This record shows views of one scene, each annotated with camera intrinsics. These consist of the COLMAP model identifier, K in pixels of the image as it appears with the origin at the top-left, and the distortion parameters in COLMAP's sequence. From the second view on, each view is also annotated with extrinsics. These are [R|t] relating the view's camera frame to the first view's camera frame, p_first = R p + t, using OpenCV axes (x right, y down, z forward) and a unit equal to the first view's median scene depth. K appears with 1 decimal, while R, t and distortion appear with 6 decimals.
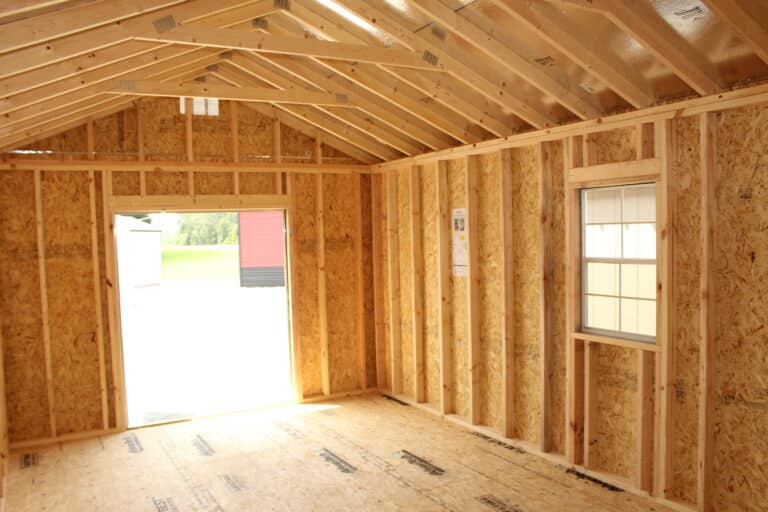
lens RADIAL K [[646.3, 0, 380.9], [0, 646.3, 264.6], [0, 0, 1]] dist [-0.159105, 0.132005]
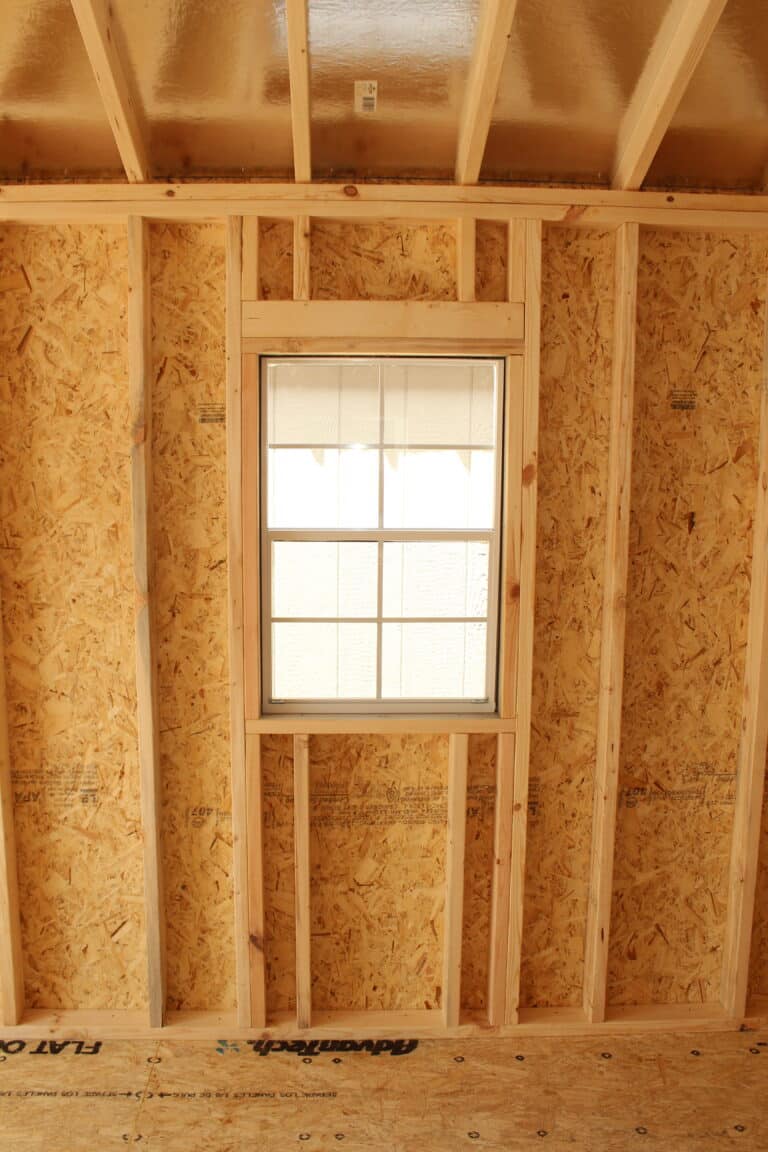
lens RADIAL K [[969.5, 0, 386.0], [0, 969.5, 575.6], [0, 0, 1]] dist [-0.159105, 0.132005]
pose [[0.466676, -0.080465, 0.880760, -0.204533], [0.025131, 0.996657, 0.077738, -0.031272], [-0.884071, -0.014144, 0.467138, 0.728120]]
